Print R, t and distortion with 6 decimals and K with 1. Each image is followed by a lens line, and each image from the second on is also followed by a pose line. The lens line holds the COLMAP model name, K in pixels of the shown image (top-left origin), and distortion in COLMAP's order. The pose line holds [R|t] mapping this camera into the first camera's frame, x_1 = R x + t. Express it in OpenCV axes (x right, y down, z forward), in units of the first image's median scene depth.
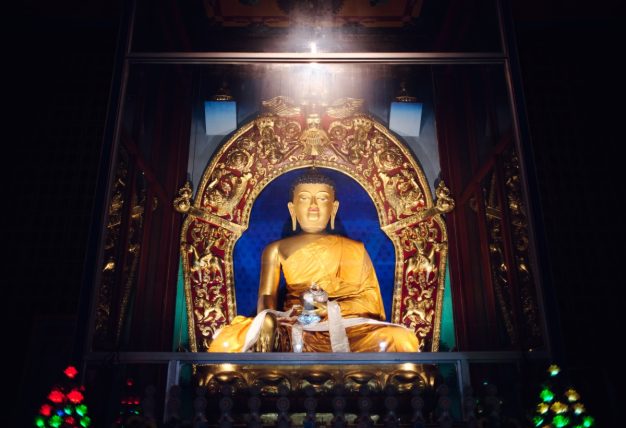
lens RADIAL K [[500.3, 0, 313.2], [0, 500.3, 214.7], [0, 0, 1]] dist [-0.032552, -0.002389]
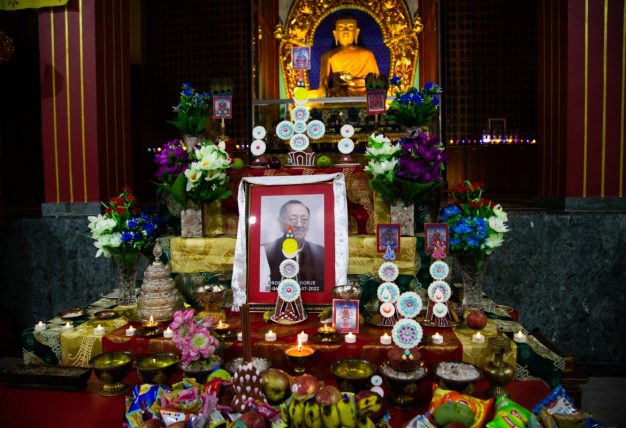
lens RADIAL K [[500.3, 0, 310.5], [0, 500.3, 213.7], [0, 0, 1]] dist [-0.032552, -0.002389]
pose [[0.992764, -0.005321, -0.119962, 0.086238], [0.043711, 0.946492, 0.319753, 0.026212], [0.111842, -0.322683, 0.939876, -1.013237]]
